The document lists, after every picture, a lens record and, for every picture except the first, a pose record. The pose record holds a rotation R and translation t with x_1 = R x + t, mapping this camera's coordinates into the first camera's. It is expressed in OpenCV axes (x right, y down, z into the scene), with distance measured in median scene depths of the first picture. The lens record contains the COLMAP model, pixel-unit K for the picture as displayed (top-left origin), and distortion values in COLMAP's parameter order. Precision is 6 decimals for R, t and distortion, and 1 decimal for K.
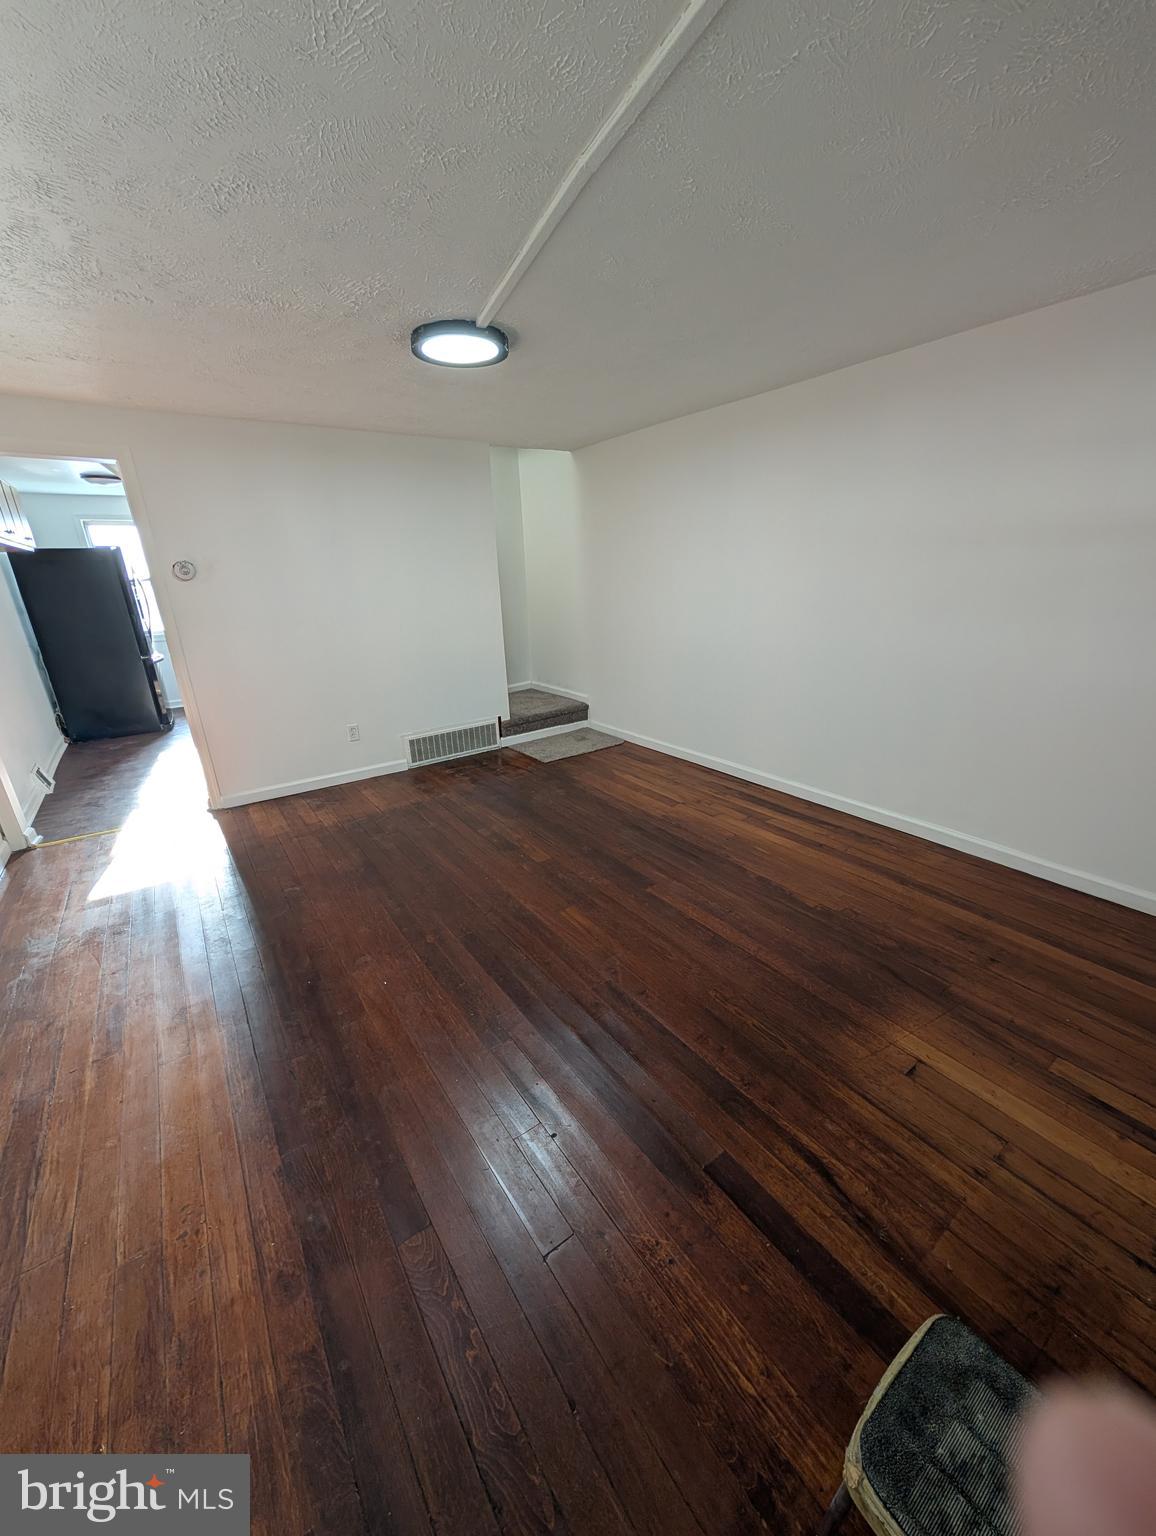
lens RADIAL K [[581.1, 0, 579.4], [0, 581.1, 771.7], [0, 0, 1]] dist [-0.000871, -0.000157]
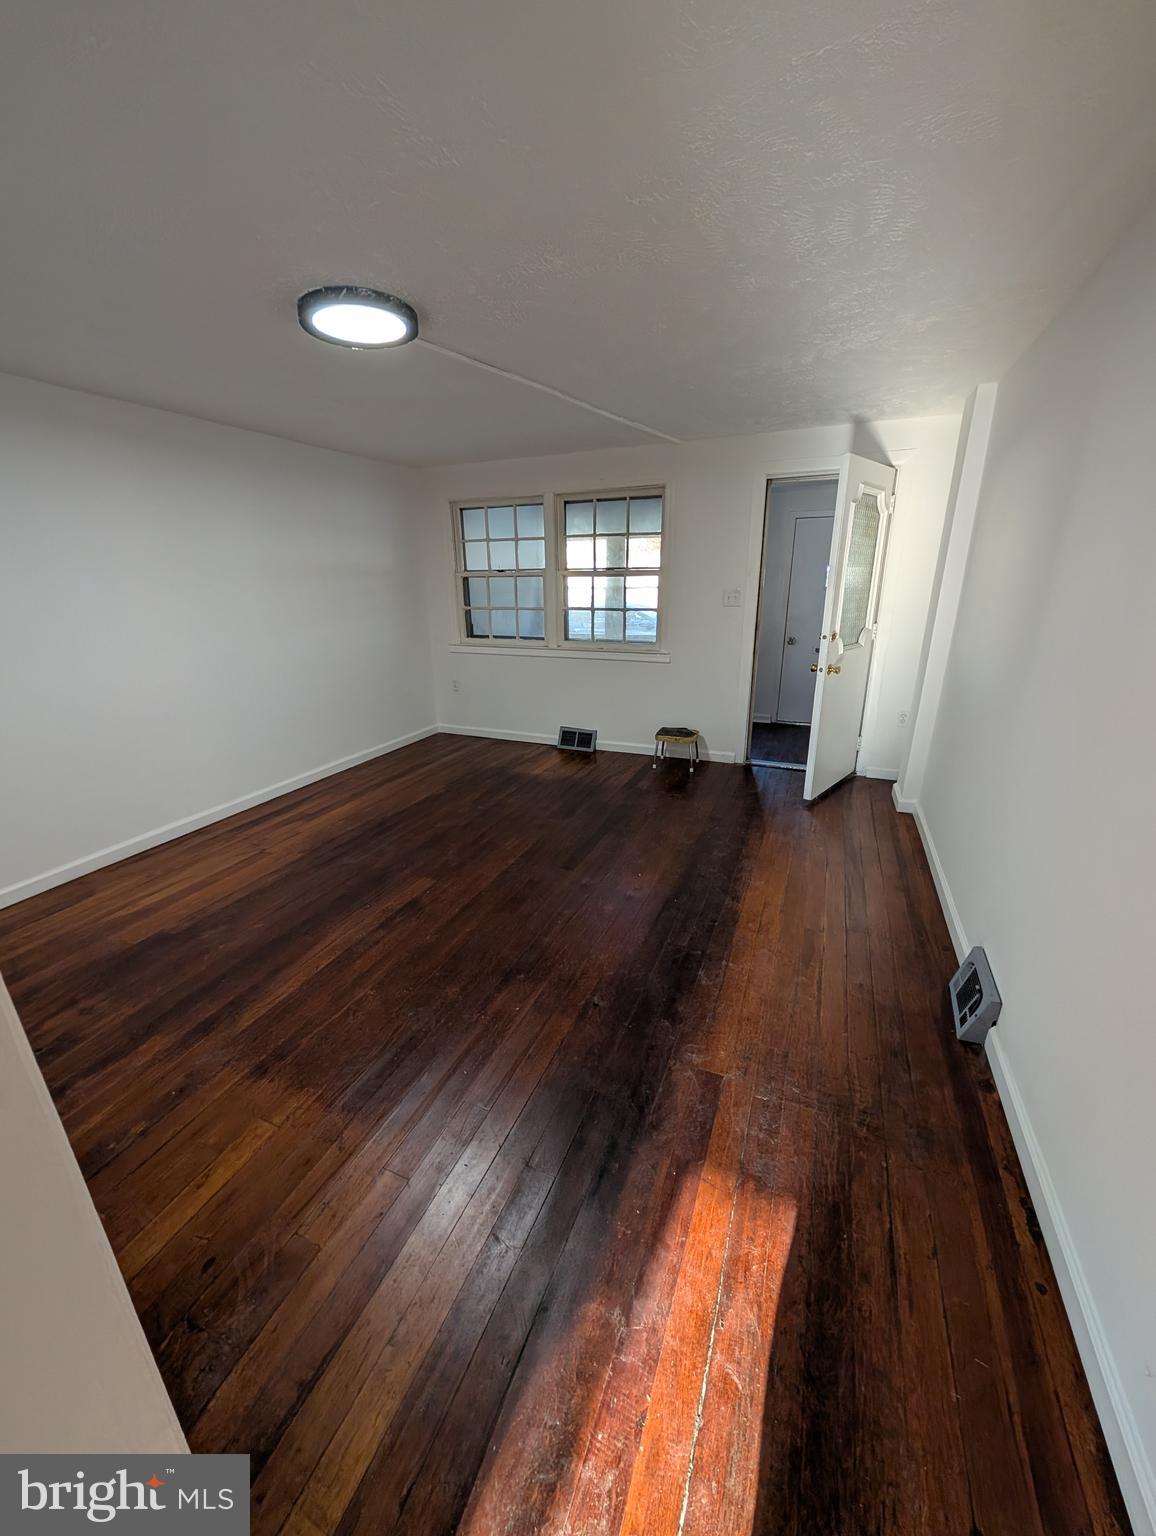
lens RADIAL K [[582.4, 0, 577.3], [0, 582.4, 770.7], [0, 0, 1]] dist [-0.001250, 0.000017]
pose [[-0.520743, -0.238033, 0.819858, -0.810010], [0.312652, 0.840451, 0.442597, -0.305318], [-0.794402, 0.486809, -0.363238, 0.912156]]
